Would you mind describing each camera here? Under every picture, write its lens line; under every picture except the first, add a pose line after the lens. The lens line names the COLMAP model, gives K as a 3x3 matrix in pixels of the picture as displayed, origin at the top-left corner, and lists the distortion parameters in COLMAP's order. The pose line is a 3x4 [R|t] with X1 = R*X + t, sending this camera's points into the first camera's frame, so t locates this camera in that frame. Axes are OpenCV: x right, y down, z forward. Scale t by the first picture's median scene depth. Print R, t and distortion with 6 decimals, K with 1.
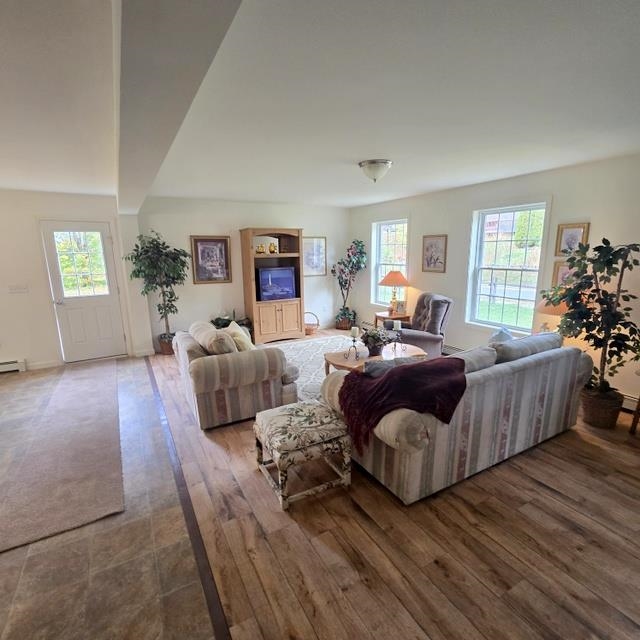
lens RADIAL K [[346.9, 0, 323.9], [0, 346.9, 325.3], [0, 0, 1]] dist [-0.002105, -0.003034]
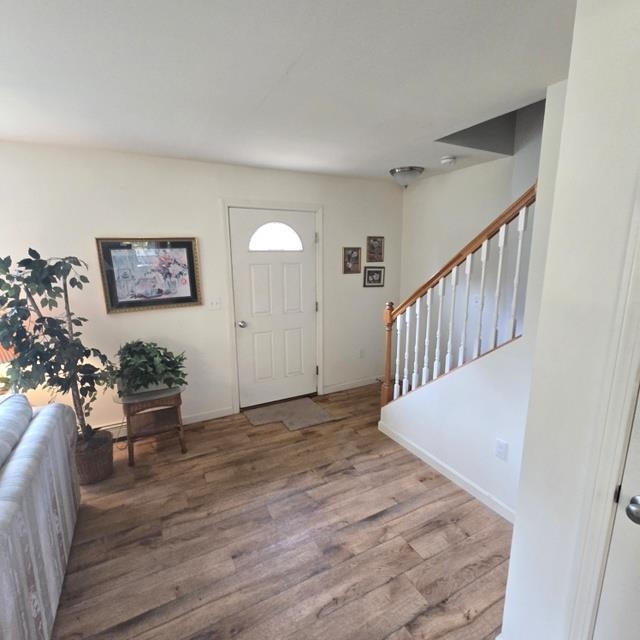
lens RADIAL K [[346.9, 0, 318.9], [0, 346.9, 325.5], [0, 0, 1]] dist [-0.002105, -0.003034]
pose [[0.040270, -0.188344, 0.981277, 0.090682], [0.217526, 0.960172, 0.175366, -0.090320], [-0.975224, 0.206391, 0.079636, 0.377281]]
